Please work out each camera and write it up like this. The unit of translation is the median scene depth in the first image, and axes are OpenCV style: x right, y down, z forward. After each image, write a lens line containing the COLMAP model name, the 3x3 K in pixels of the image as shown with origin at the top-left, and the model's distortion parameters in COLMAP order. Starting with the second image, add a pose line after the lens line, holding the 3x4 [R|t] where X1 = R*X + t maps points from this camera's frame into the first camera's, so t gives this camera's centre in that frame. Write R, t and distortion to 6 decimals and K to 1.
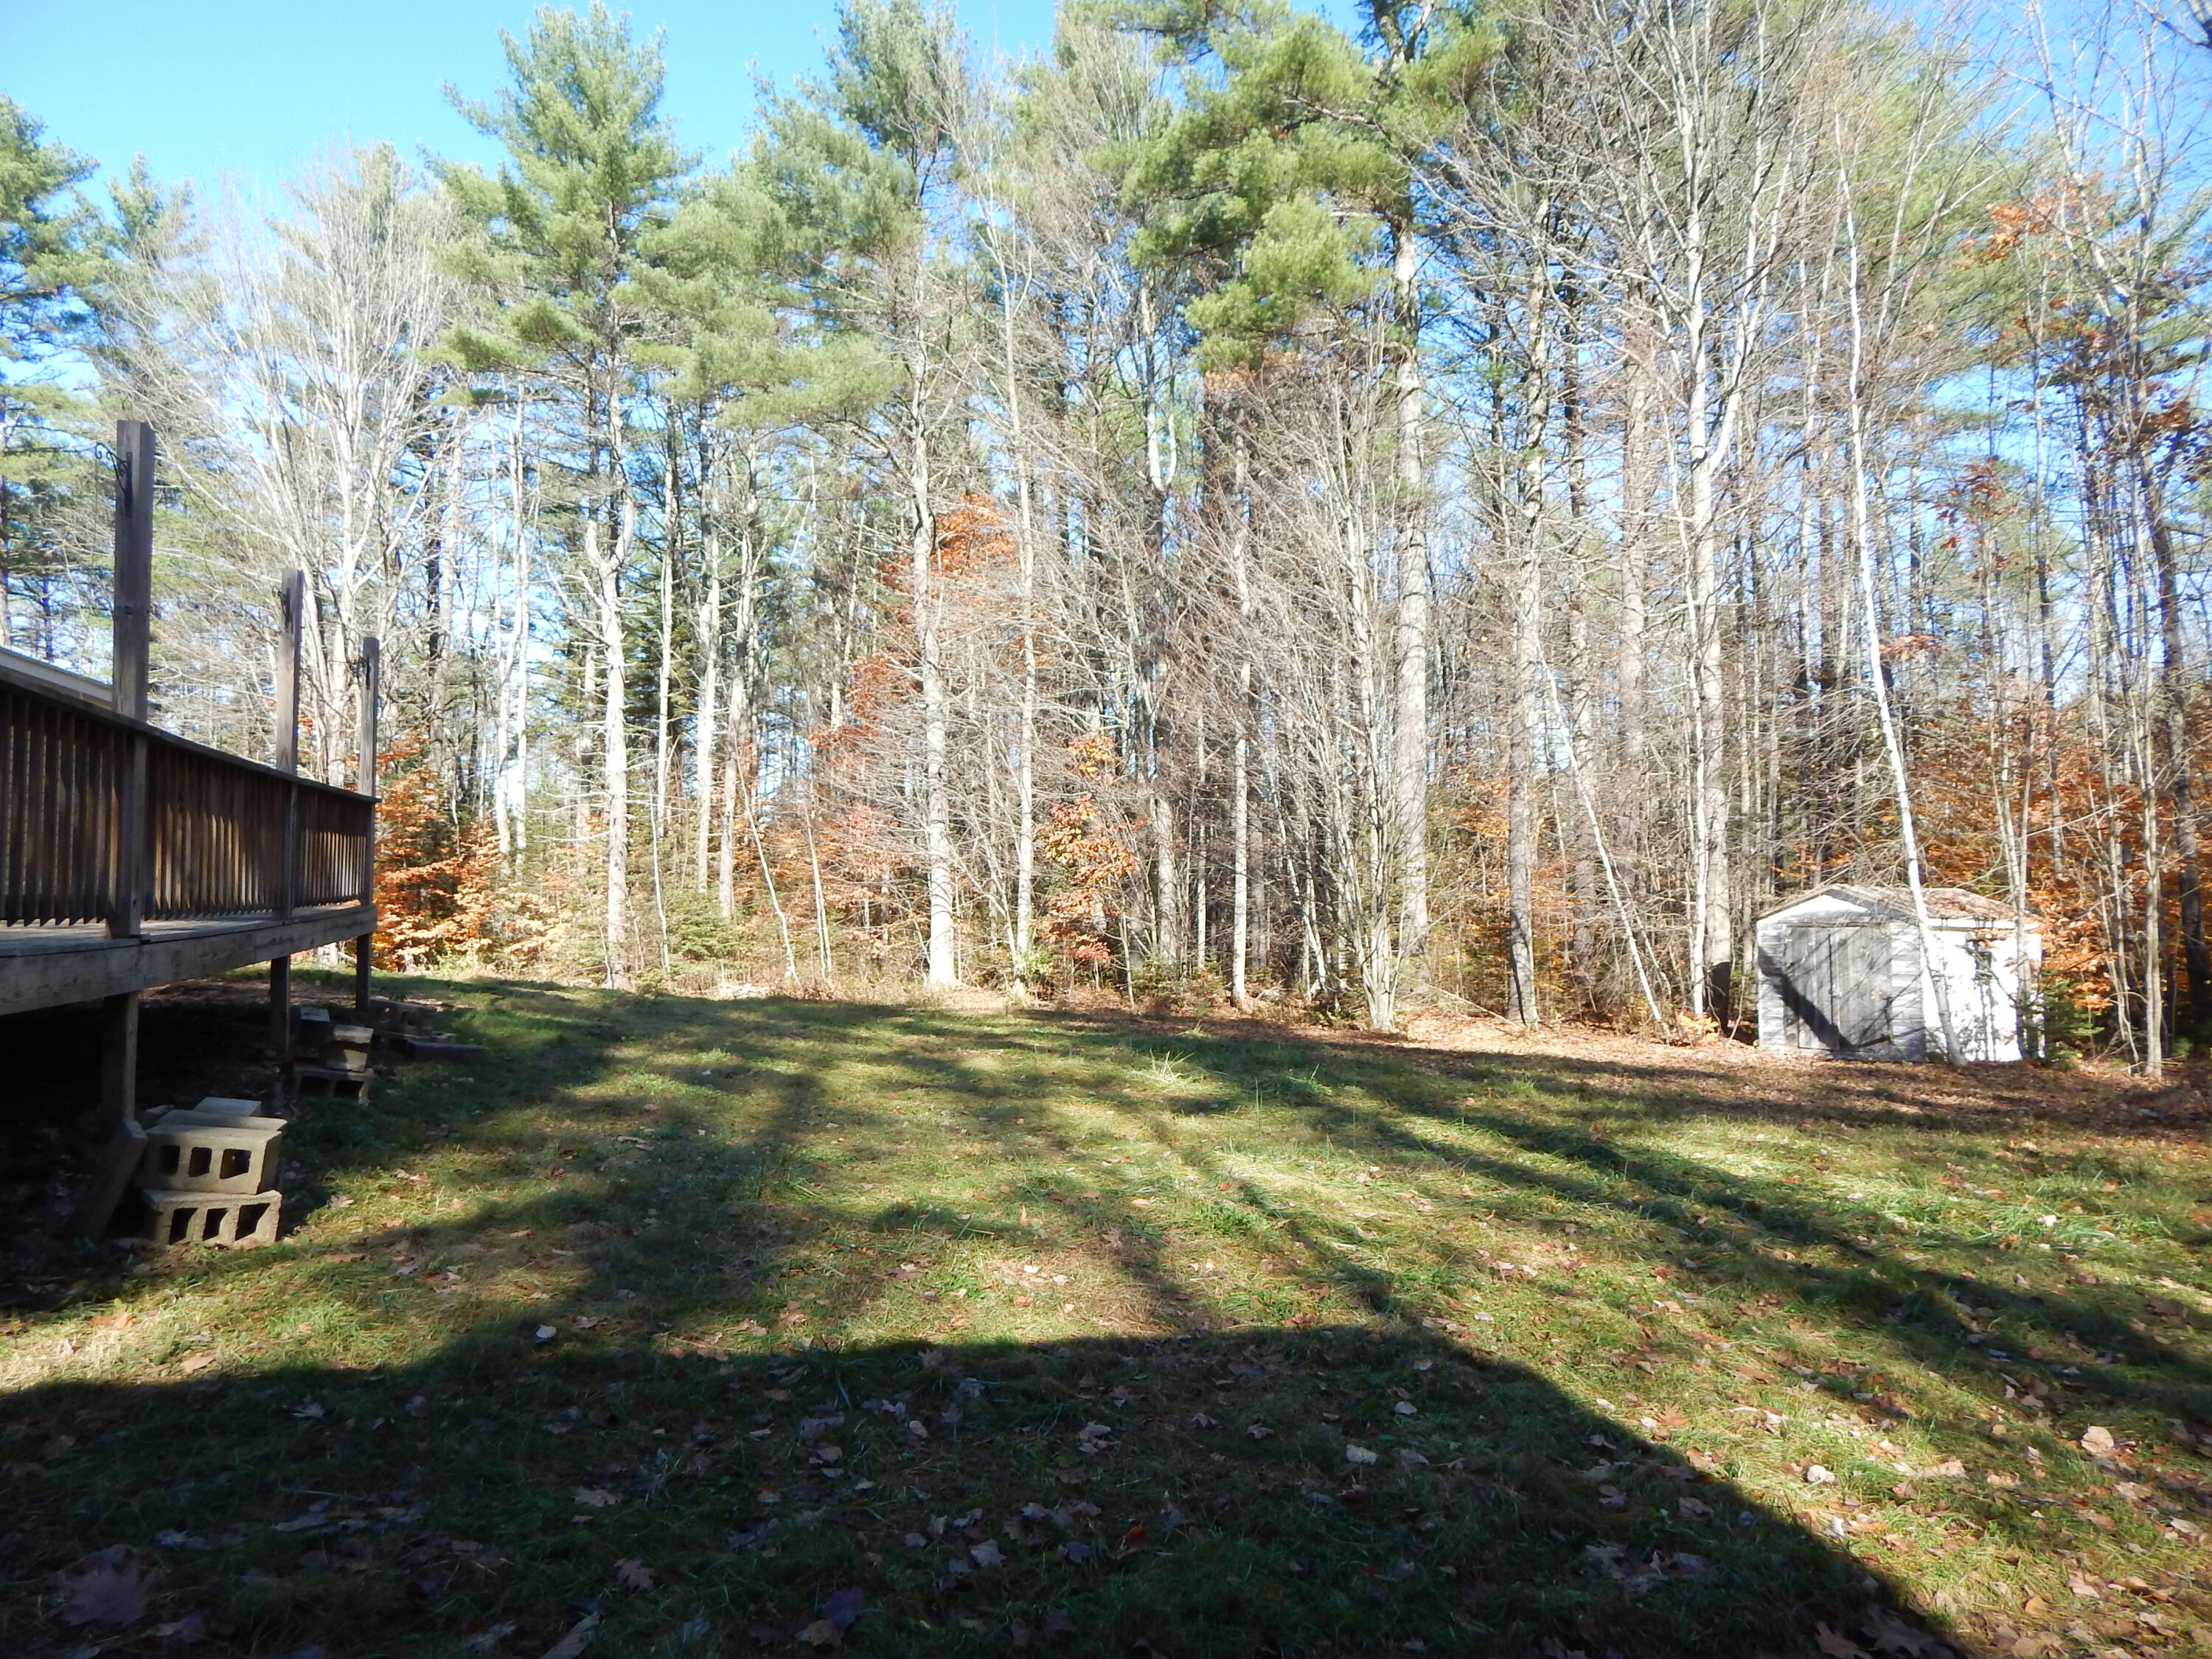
lens RADIAL K [[1441.7, 0, 1097.5], [0, 1441.7, 826.5], [0, 0, 1]] dist [-0.012096, -0.004430]
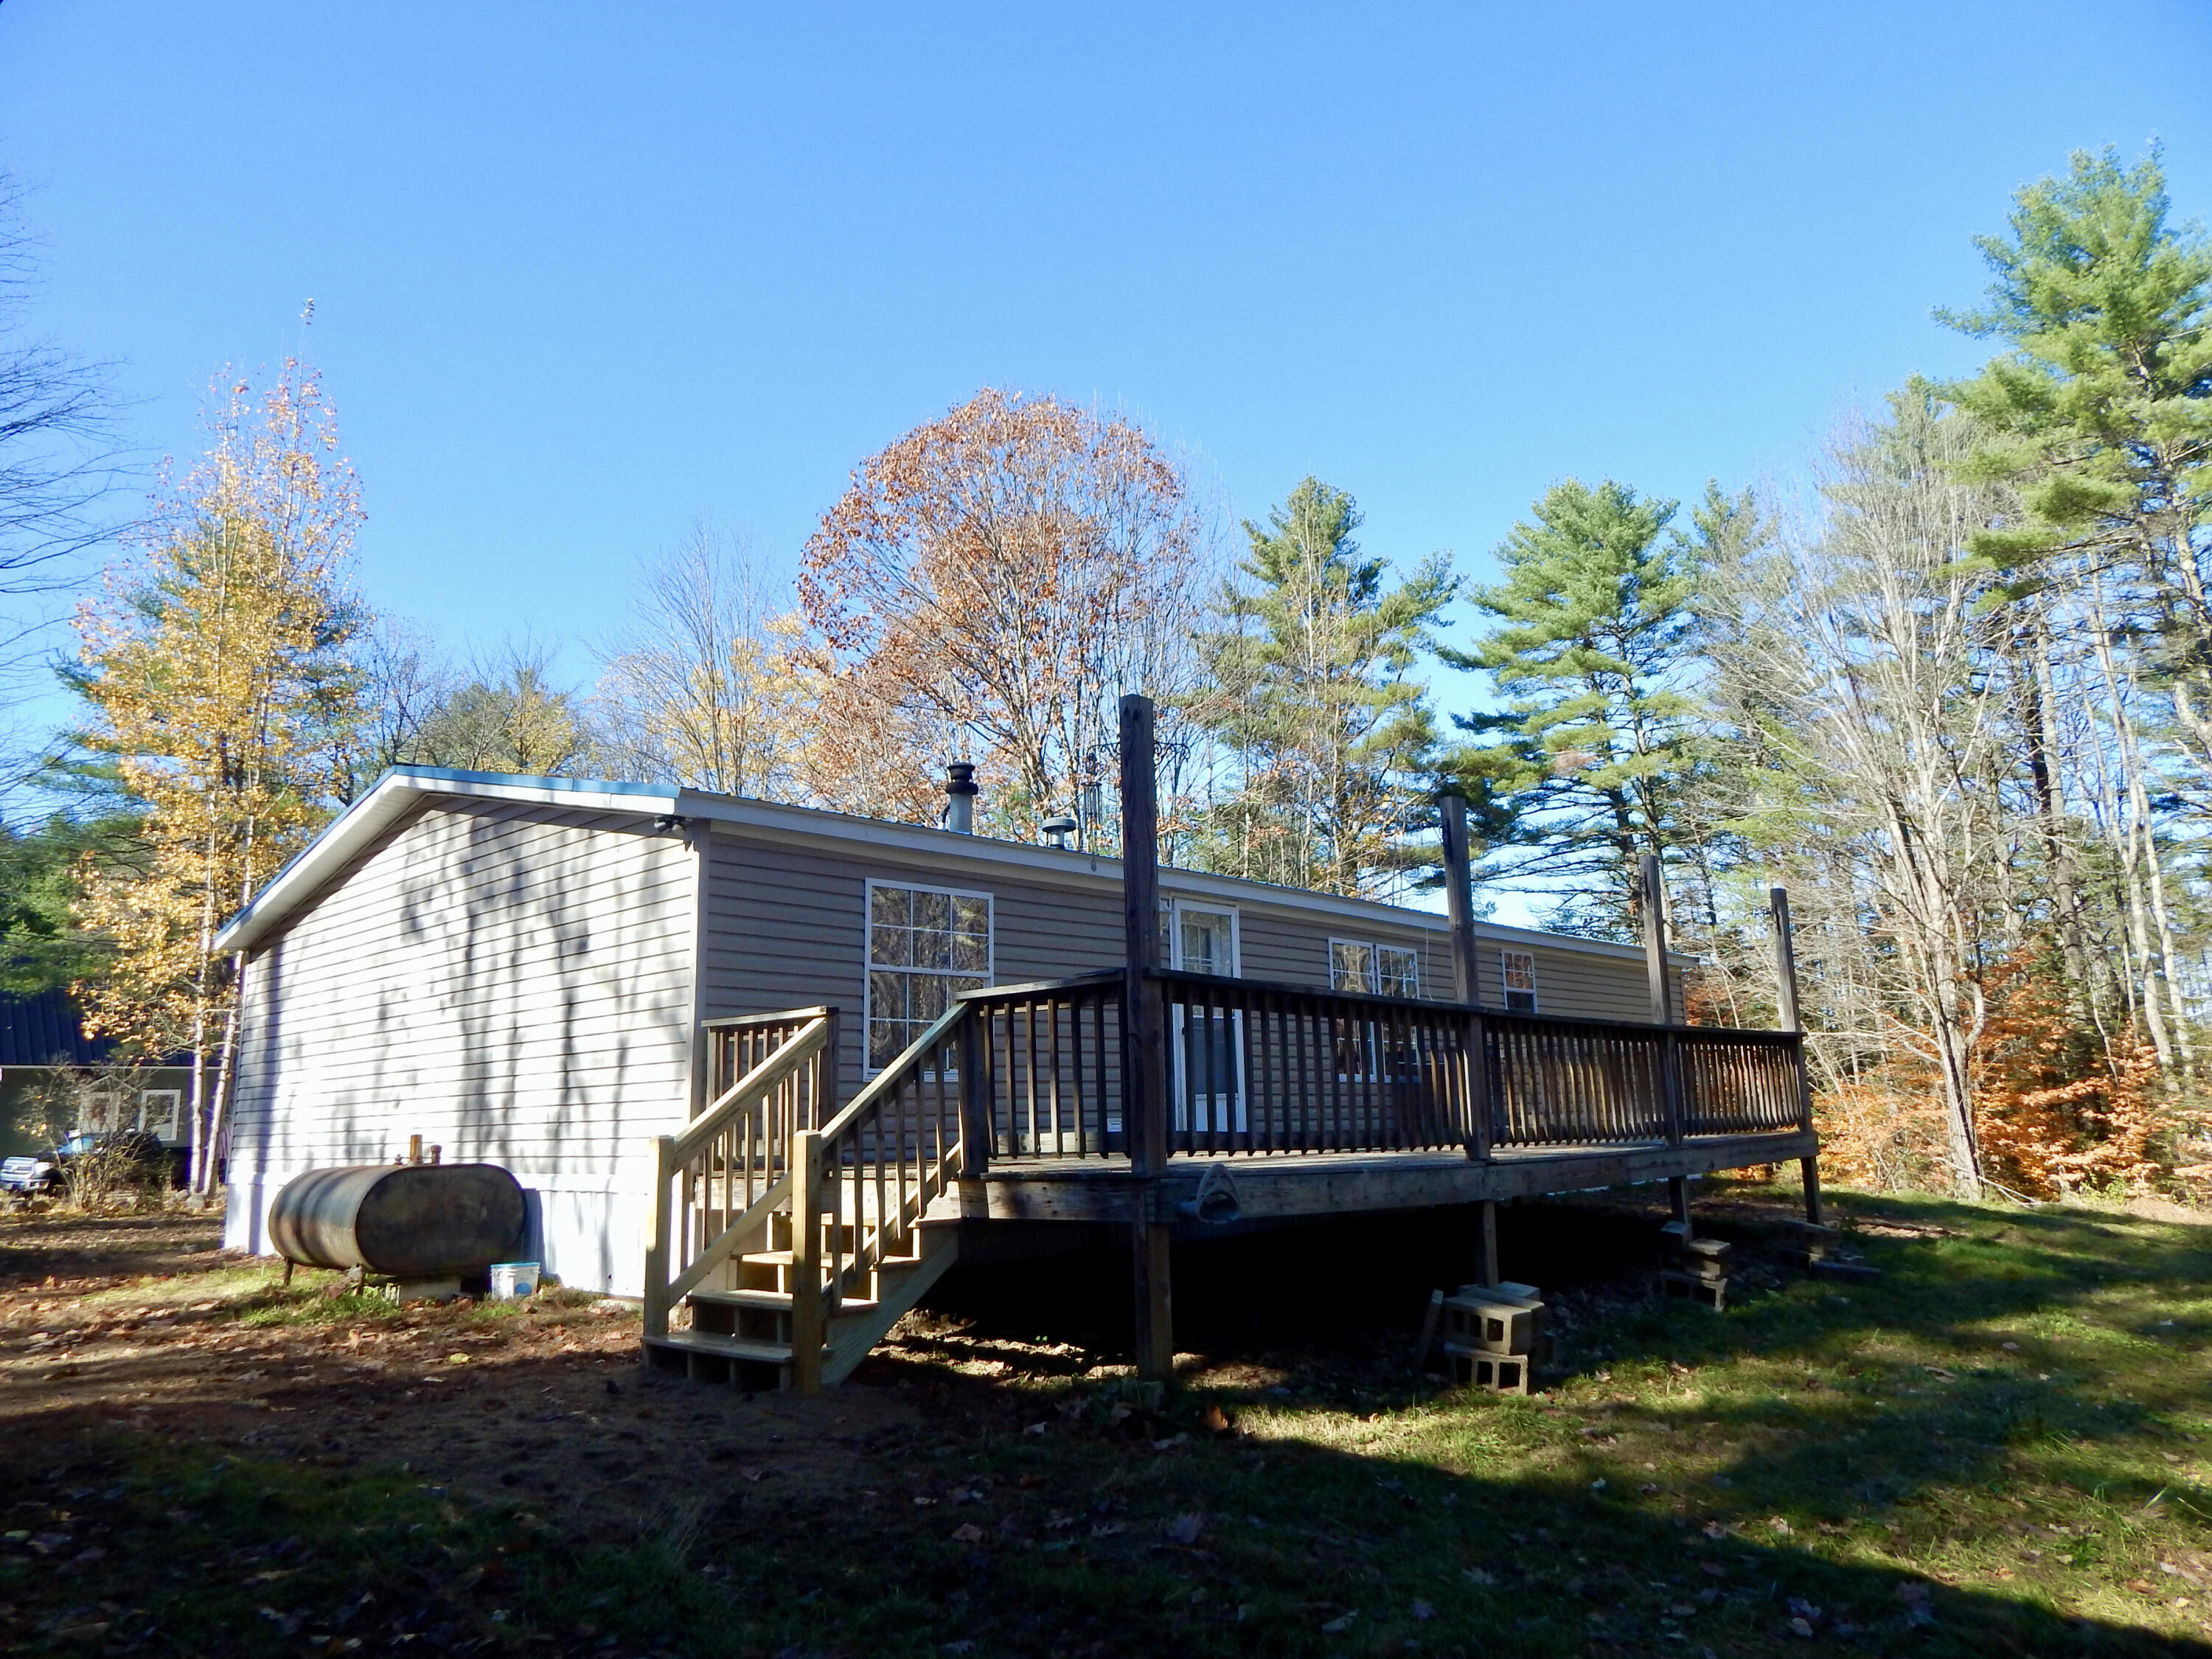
lens RADIAL K [[1441.7, 0, 1097.5], [0, 1441.7, 826.5], [0, 0, 1]] dist [-0.012096, -0.004430]
pose [[0.477563, -0.186400, -0.858597, 0.132136], [0.054734, 0.981649, -0.182671, -0.001820], [0.876891, 0.040242, 0.479002, -0.001576]]
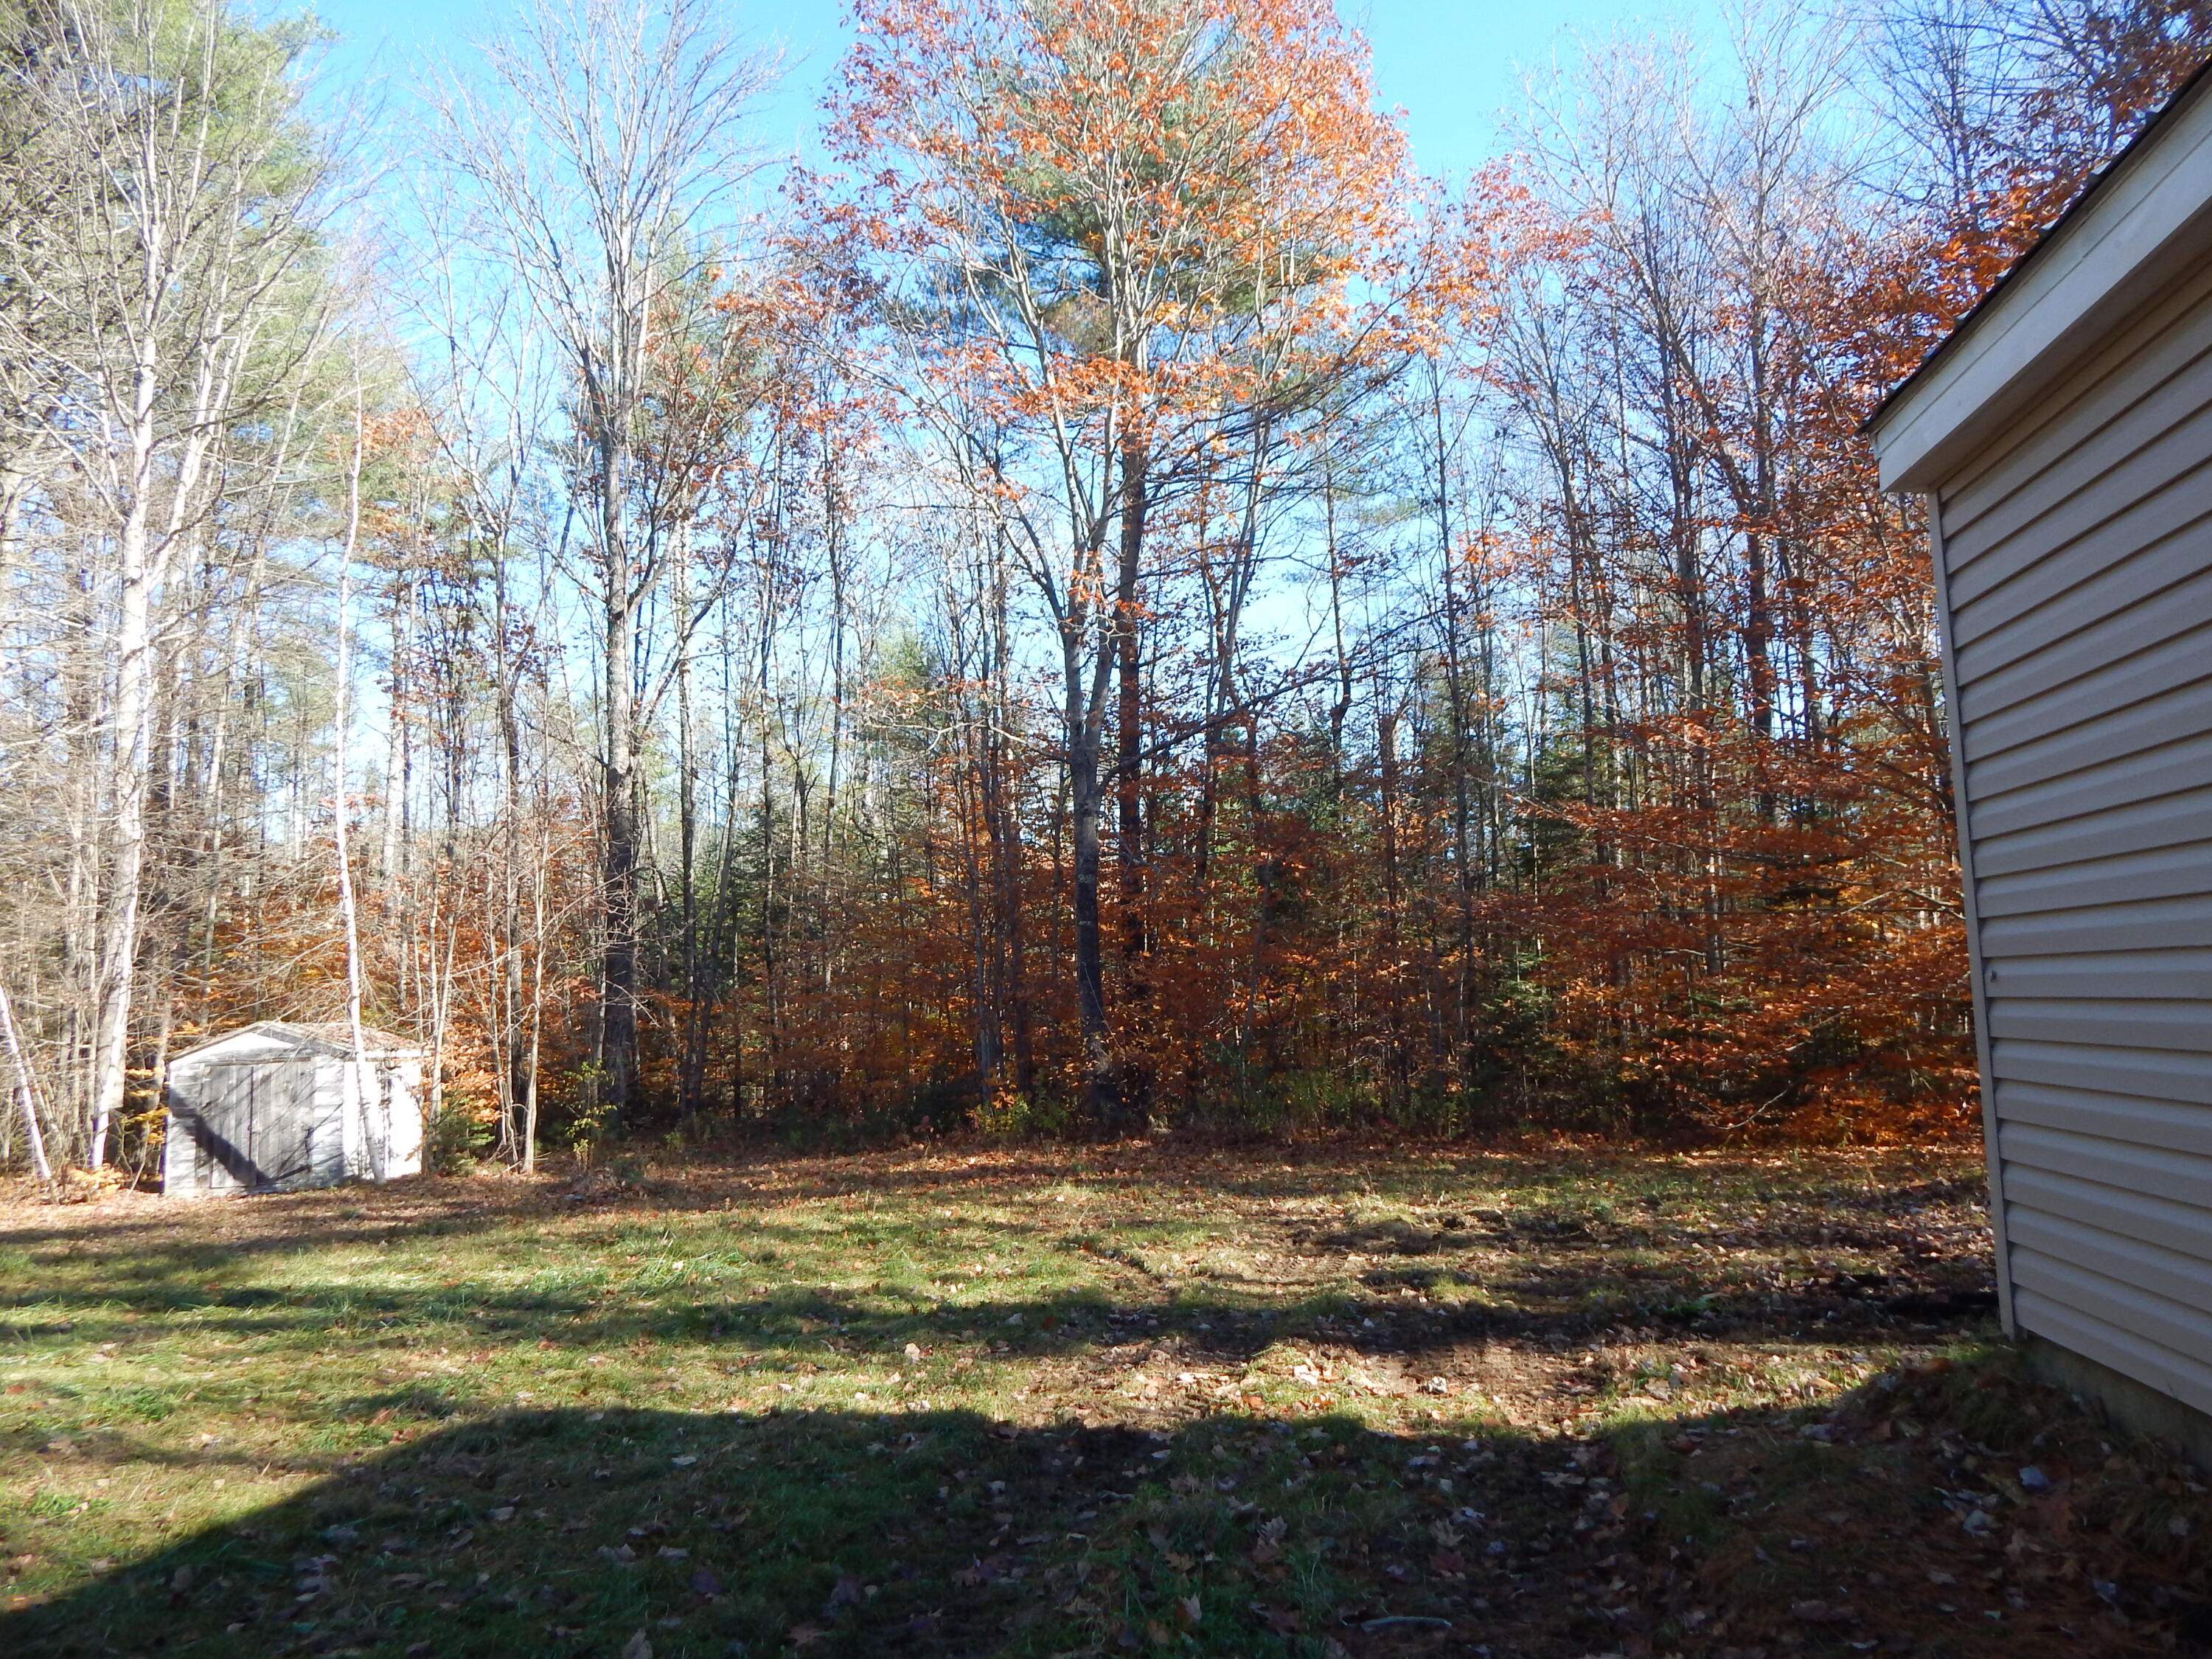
lens RADIAL K [[1441.7, 0, 1097.5], [0, 1441.7, 826.5], [0, 0, 1]] dist [-0.012096, -0.004430]
pose [[0.448358, 0.090776, 0.889233, -0.139345], [-0.009954, 0.995275, -0.096582, -0.005373], [-0.893799, 0.034452, 0.447143, 0.002245]]
